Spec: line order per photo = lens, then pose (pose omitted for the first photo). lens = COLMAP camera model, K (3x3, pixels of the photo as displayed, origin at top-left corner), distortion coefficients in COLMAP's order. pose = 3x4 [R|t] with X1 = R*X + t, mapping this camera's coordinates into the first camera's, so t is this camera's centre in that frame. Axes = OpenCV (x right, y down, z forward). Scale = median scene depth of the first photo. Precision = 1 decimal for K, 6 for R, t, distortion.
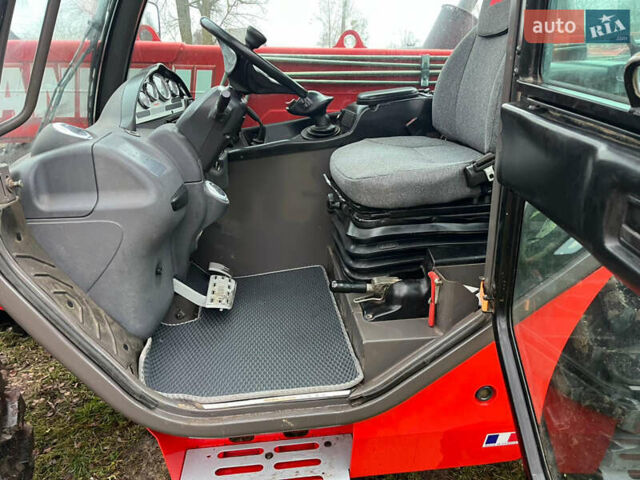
lens RADIAL K [[480.7, 0, 320.0], [0, 480.7, 240.0], [0, 0, 1]] dist [0.095401, -0.133205]
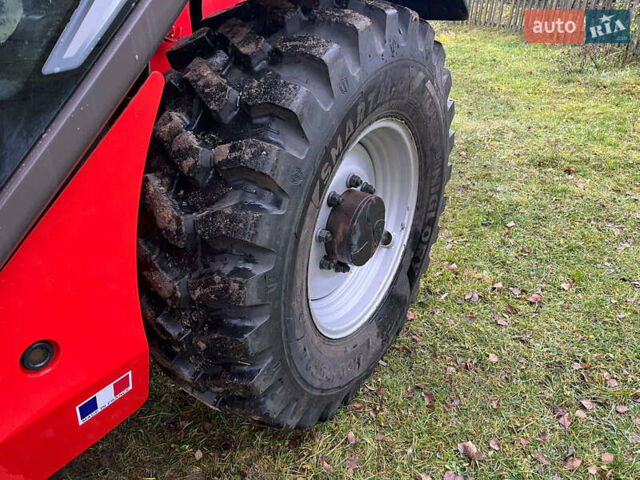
lens RADIAL K [[480.7, 0, 320.0], [0, 480.7, 240.0], [0, 0, 1]] dist [0.095401, -0.133205]
pose [[0.699294, -0.360241, 0.617426, 0.258906], [0.248352, 0.932365, 0.262711, 0.116286], [-0.670305, -0.030373, 0.741463, 0.346779]]
